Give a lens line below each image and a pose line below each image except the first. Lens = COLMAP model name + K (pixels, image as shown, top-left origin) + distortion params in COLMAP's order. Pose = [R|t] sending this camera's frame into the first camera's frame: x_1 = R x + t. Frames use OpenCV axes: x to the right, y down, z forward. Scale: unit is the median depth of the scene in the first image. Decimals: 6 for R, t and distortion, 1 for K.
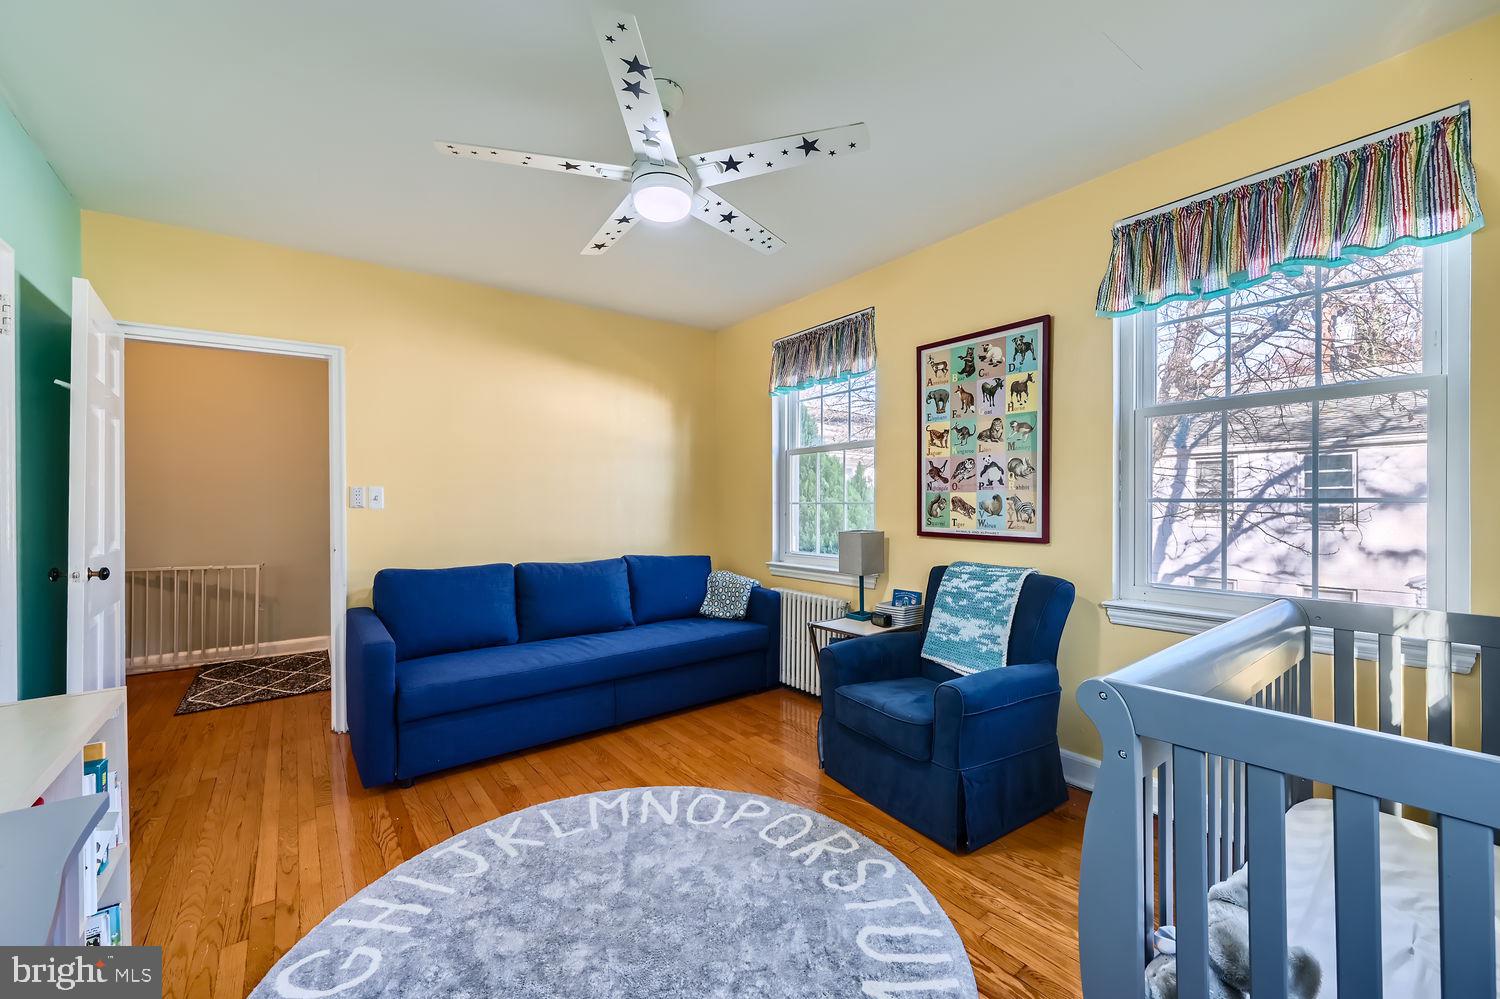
lens RADIAL K [[597.9, 0, 750.9], [0, 597.9, 504.2], [0, 0, 1]] dist [-0.002498, 0.001469]
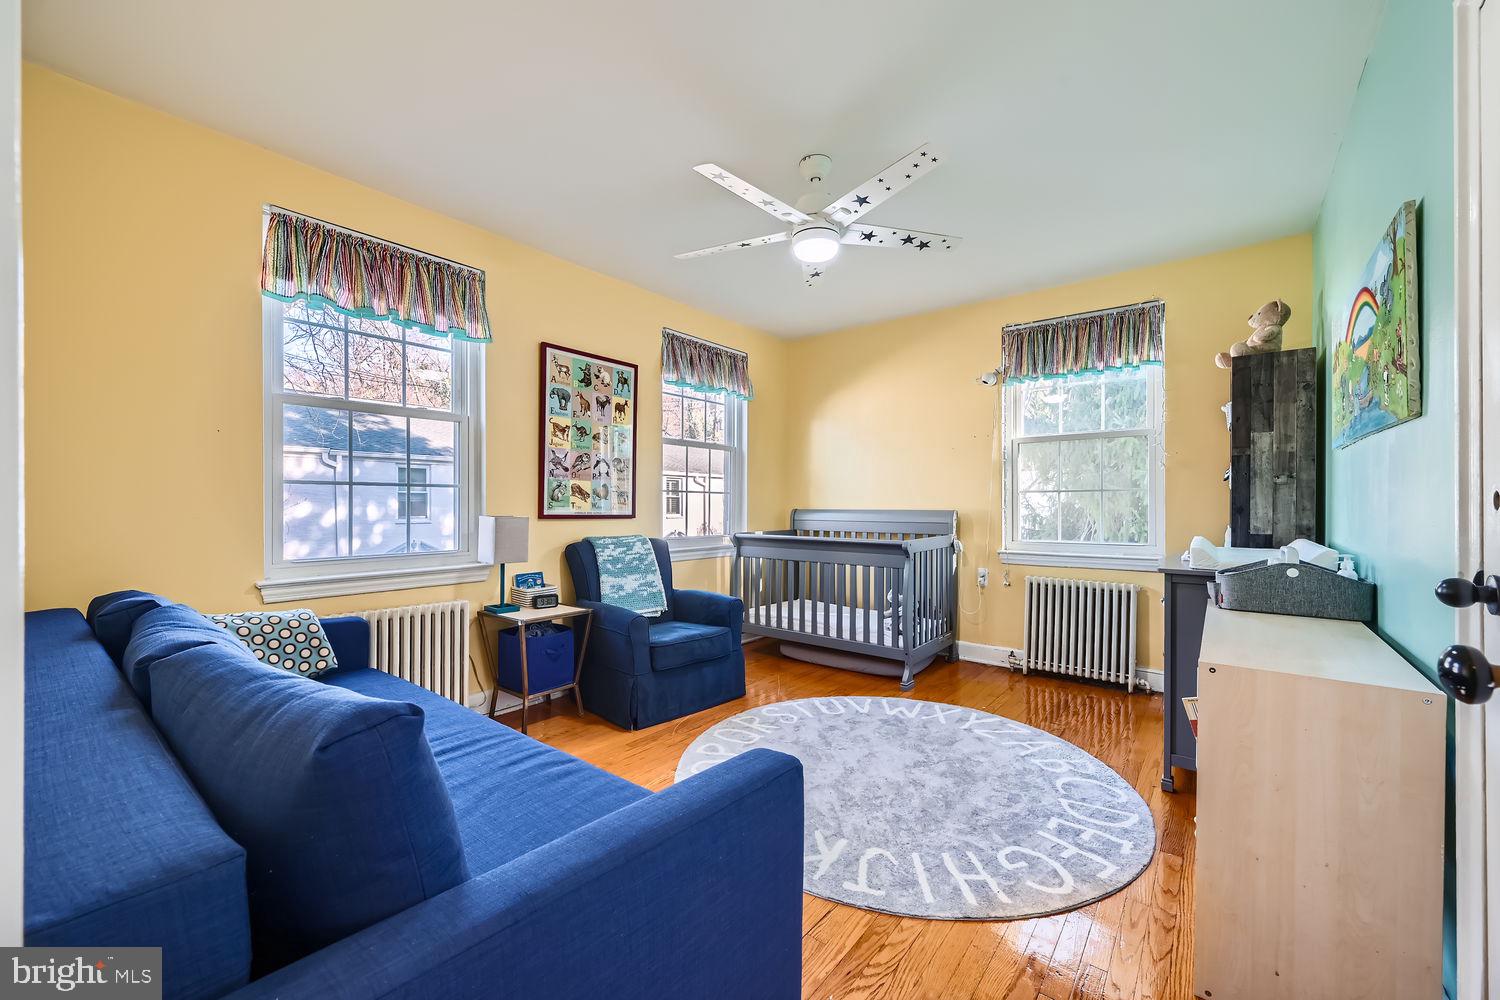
lens RADIAL K [[597.9, 0, 750.8], [0, 597.9, 503.6], [0, 0, 1]] dist [-0.002498, 0.001469]
pose [[-0.243150, 0.008817, 0.969949, -0.908894], [0.004263, 0.999959, -0.008021, 0.038502], [-0.969979, 0.002185, -0.243178, 0.968257]]
